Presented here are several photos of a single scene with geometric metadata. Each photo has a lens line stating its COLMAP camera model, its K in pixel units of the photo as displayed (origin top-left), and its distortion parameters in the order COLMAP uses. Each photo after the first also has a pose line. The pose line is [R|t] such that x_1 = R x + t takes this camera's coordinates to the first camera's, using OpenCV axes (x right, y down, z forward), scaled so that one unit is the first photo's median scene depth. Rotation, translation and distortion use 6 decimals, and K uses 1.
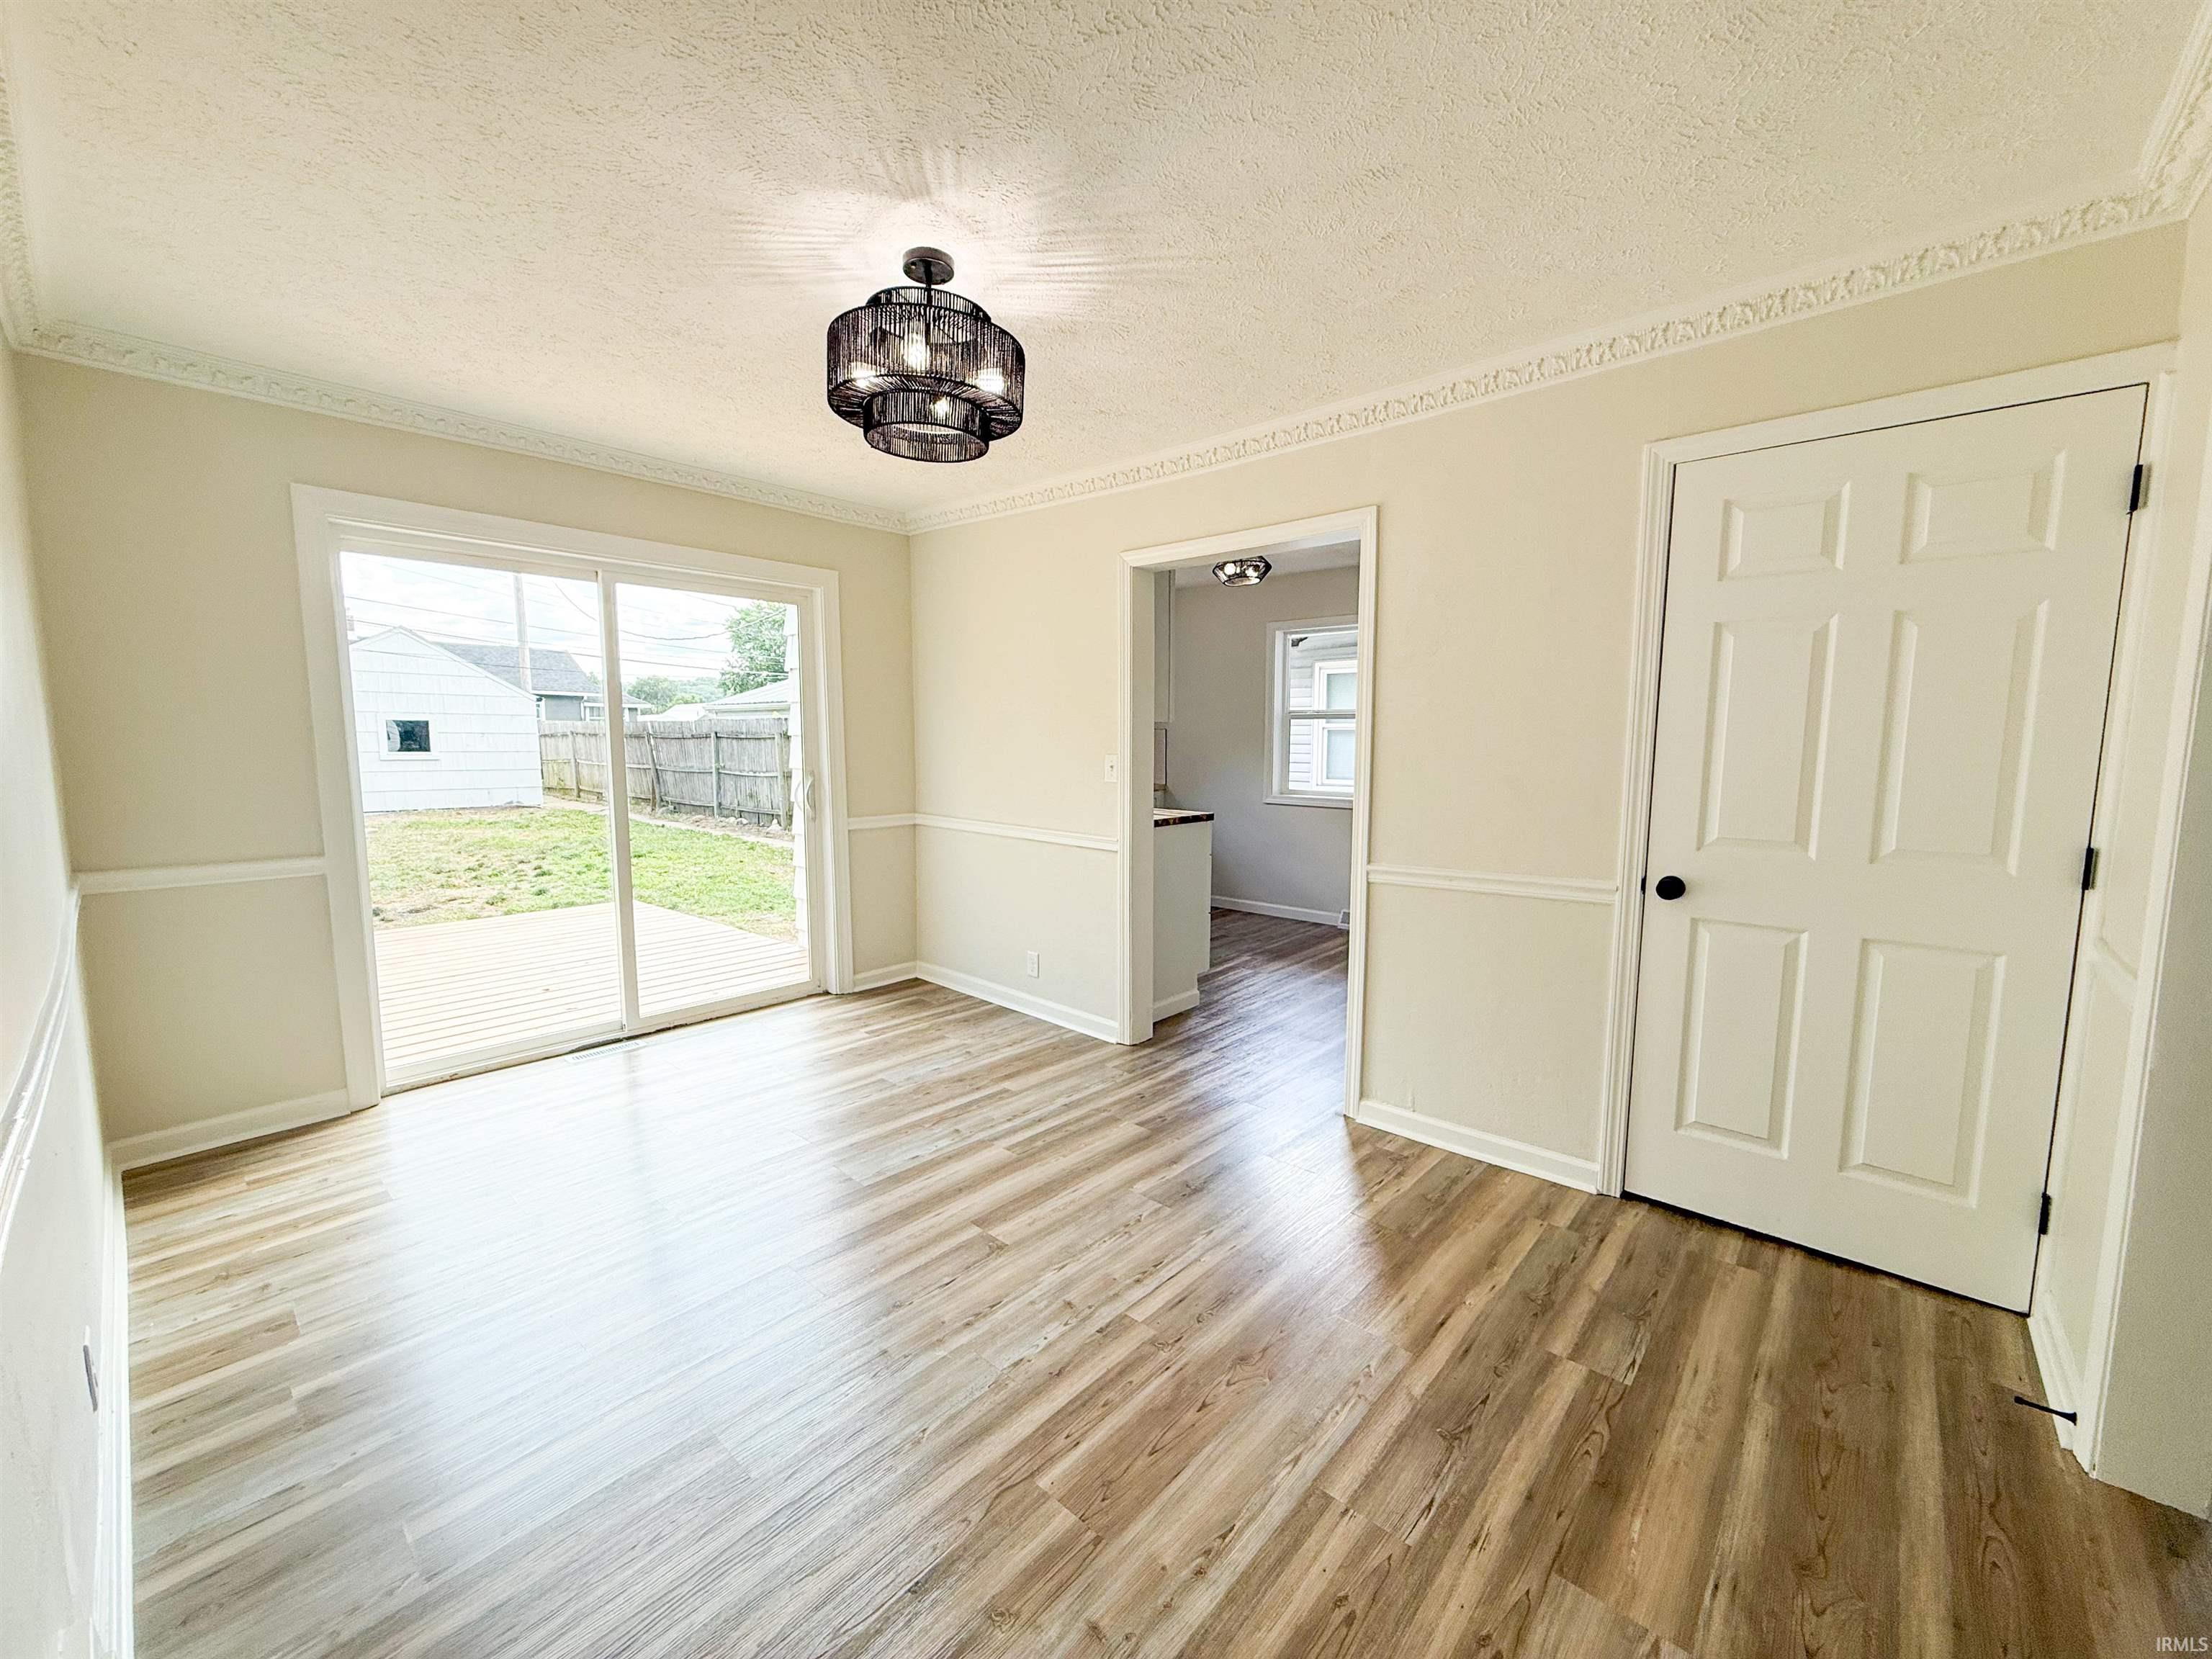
lens RADIAL K [[872.1, 0, 1097.9], [0, 872.1, 830.9], [0, 0, 1]] dist [-0.000639, -0.000123]
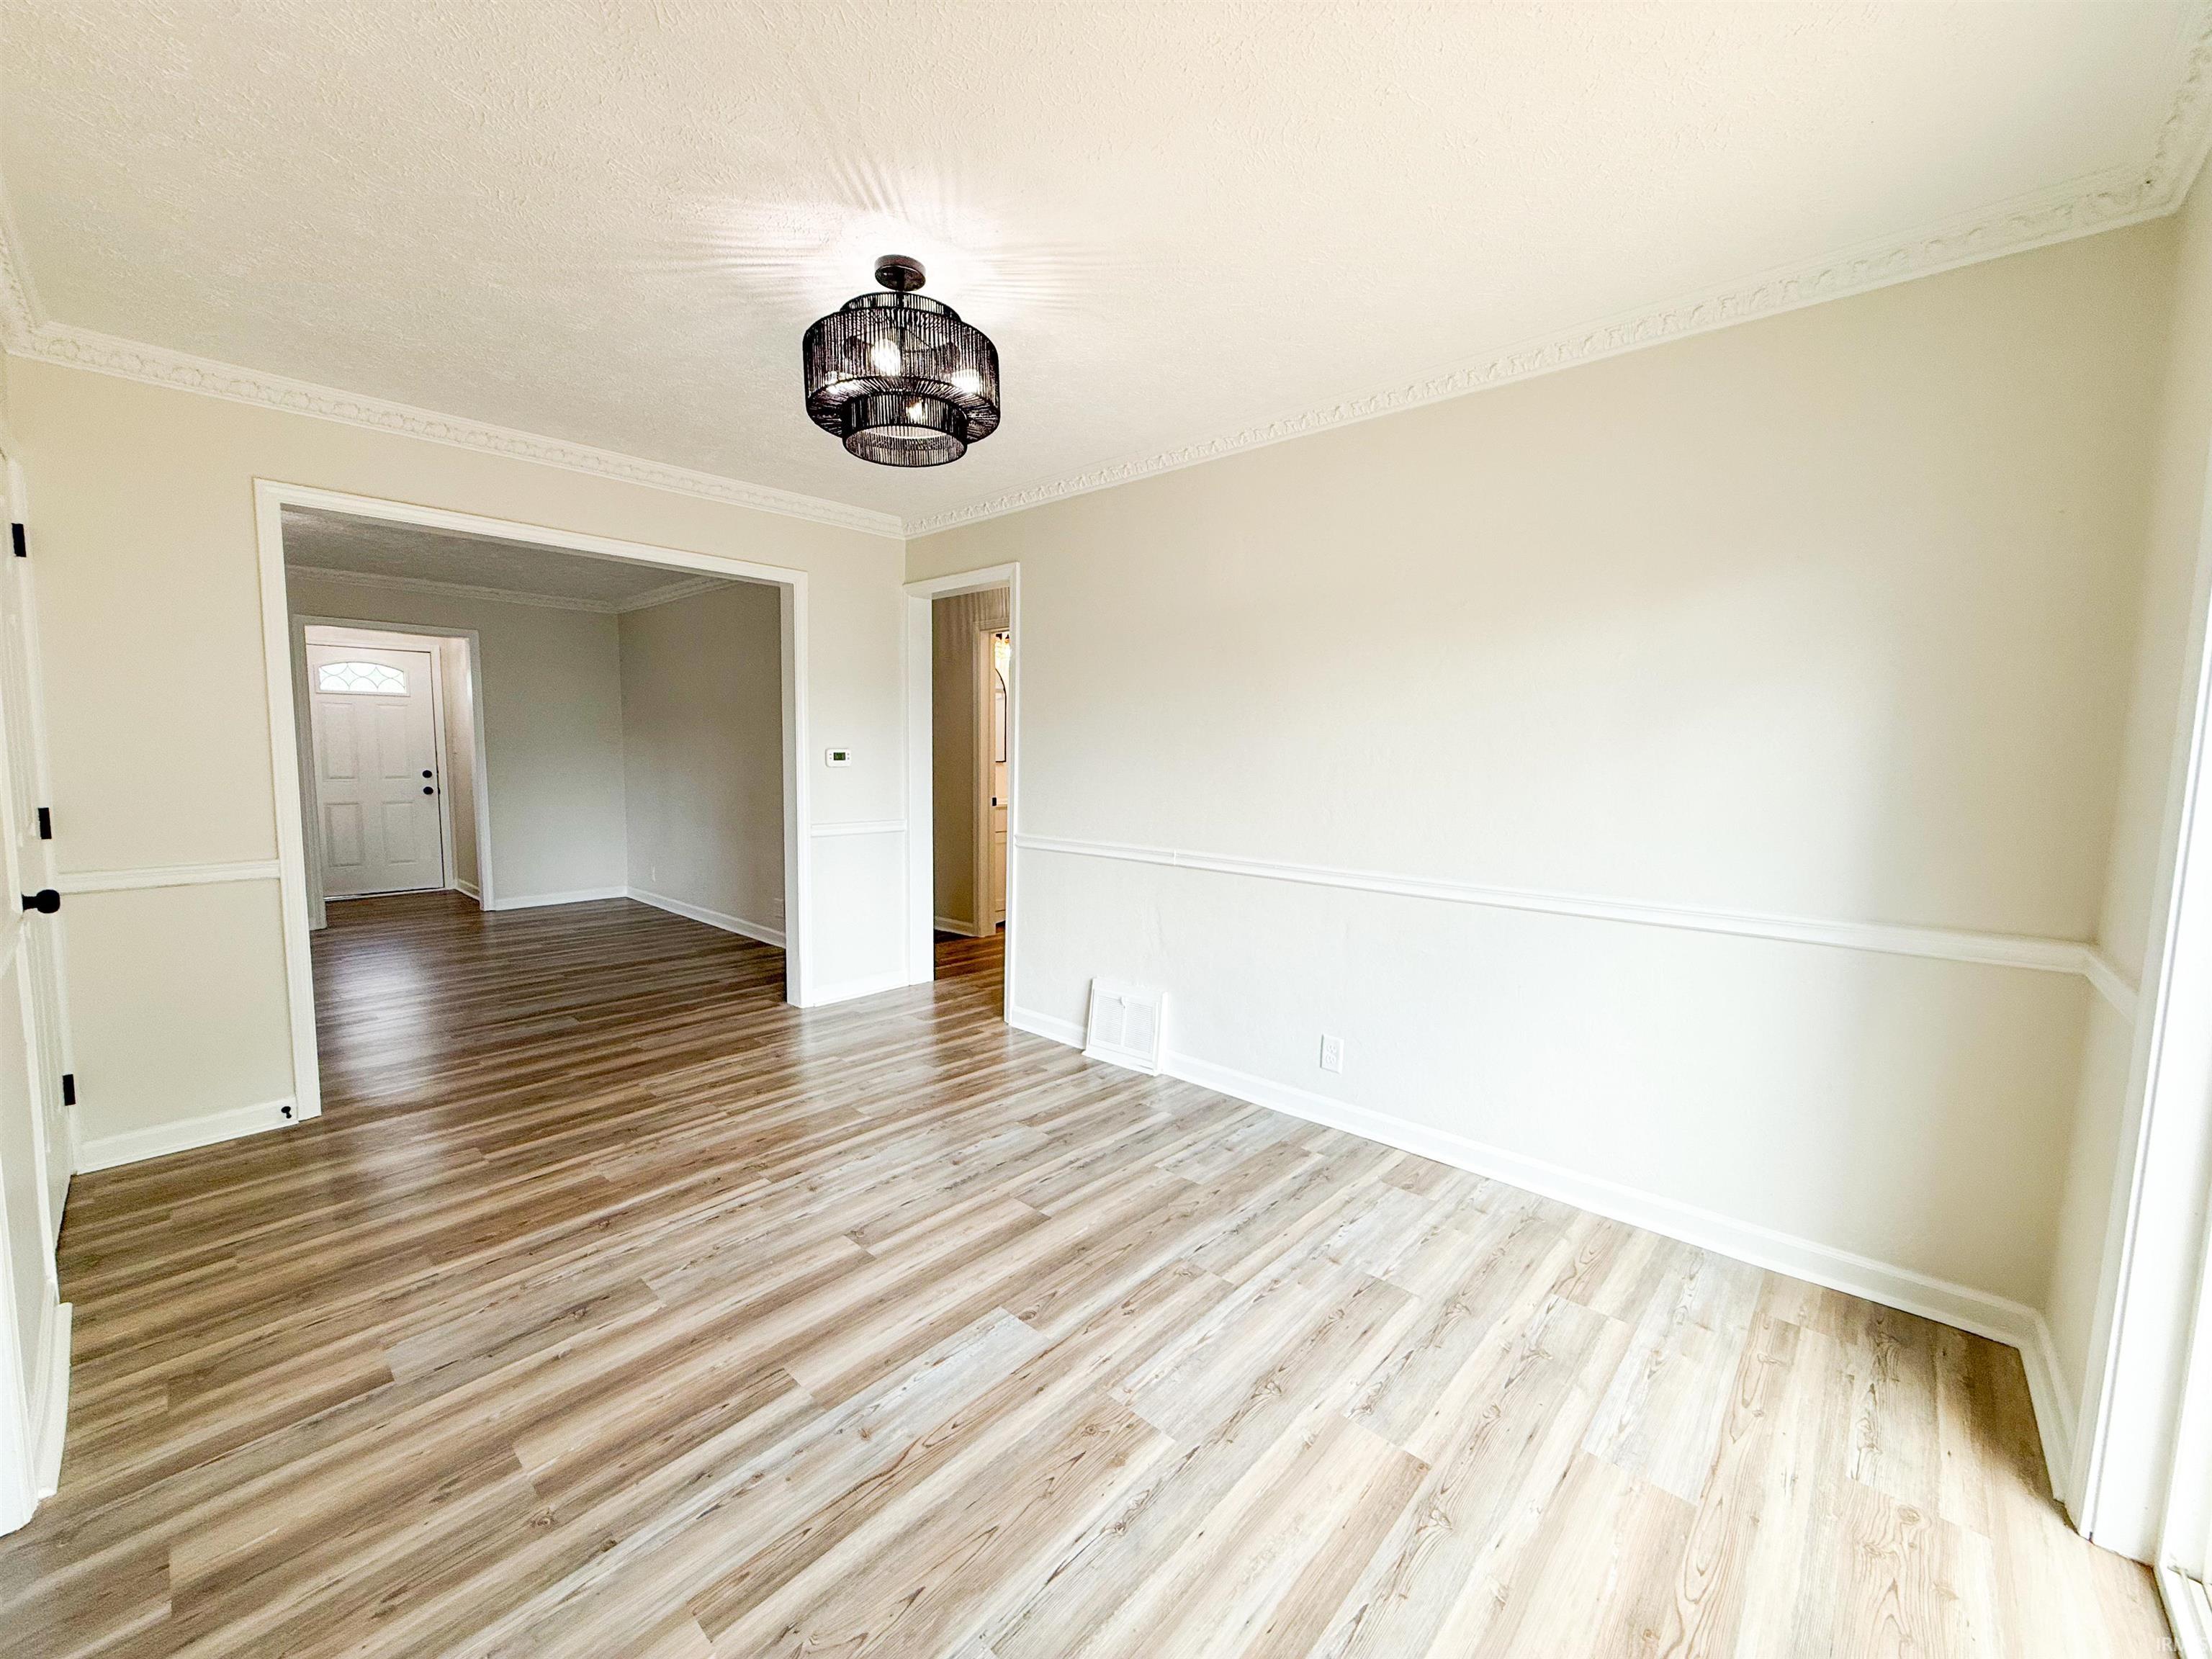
lens RADIAL K [[872.1, 0, 1109.3], [0, 872.1, 827.1], [0, 0, 1]] dist [-0.000639, -0.000123]
pose [[-0.999841, -0.017592, -0.002809, -0.389710], [-0.017800, 0.980096, 0.197726, -0.195050], [-0.000726, 0.197744, -0.980253, 1.851147]]
